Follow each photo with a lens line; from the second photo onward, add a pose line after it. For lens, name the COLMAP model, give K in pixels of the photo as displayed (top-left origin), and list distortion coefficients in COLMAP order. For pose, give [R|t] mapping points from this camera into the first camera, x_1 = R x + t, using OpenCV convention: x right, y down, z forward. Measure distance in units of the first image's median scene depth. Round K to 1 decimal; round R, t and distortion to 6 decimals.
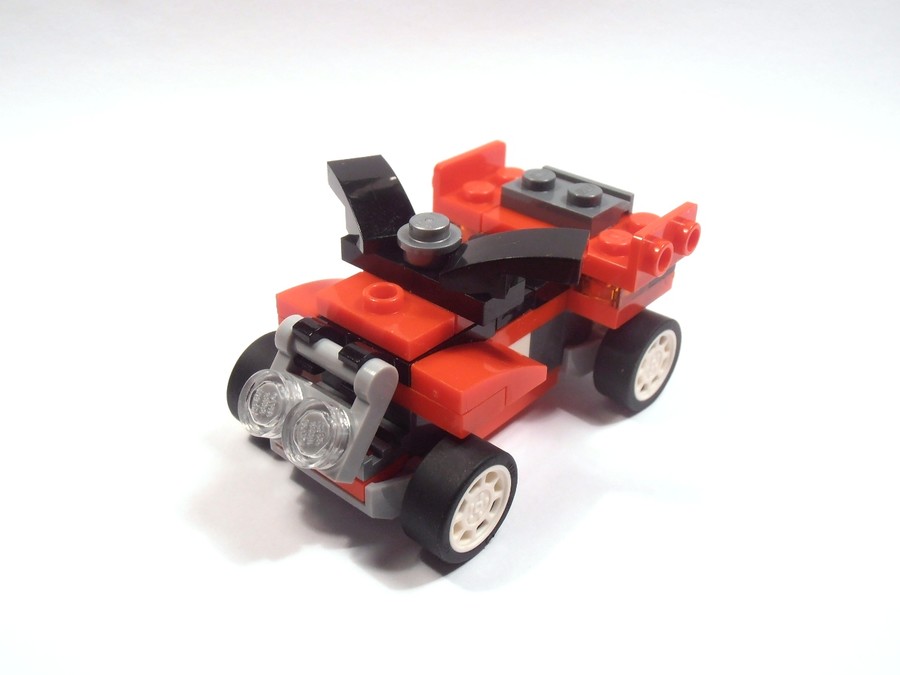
lens RADIAL K [[864.2, 0, 450.0], [0, 864.2, 337.5], [0, 0, 1]] dist [-0.090271, -0.006702]
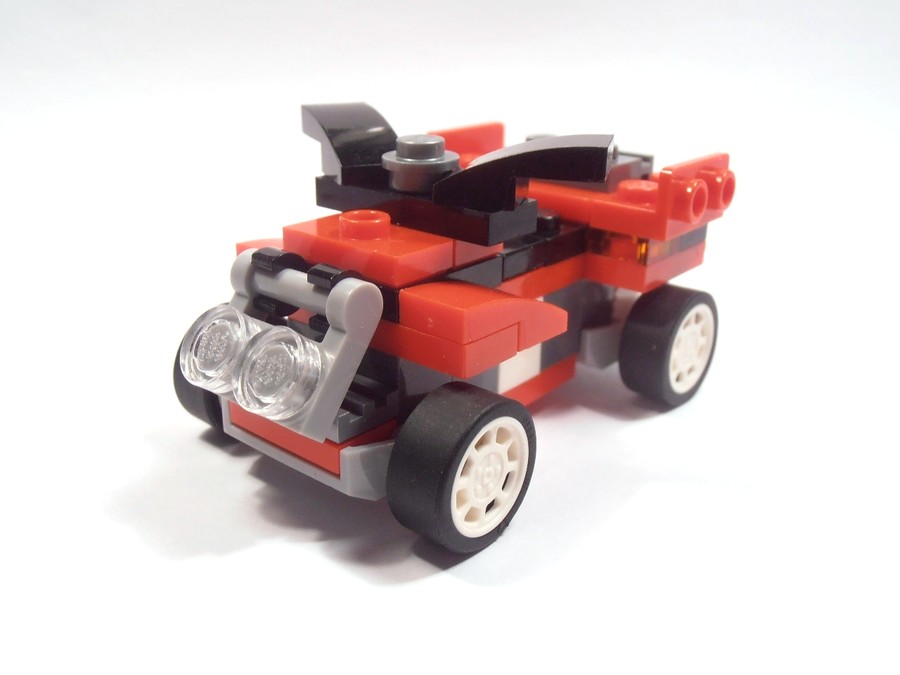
lens RADIAL K [[864.2, 0, 450.0], [0, 864.2, 337.5], [0, 0, 1]] dist [-0.090271, -0.006702]
pose [[0.999831, -0.014216, 0.011653, -0.007604], [0.016096, 0.983257, -0.181514, 0.208174], [-0.008878, 0.181670, 0.983319, 0.216857]]
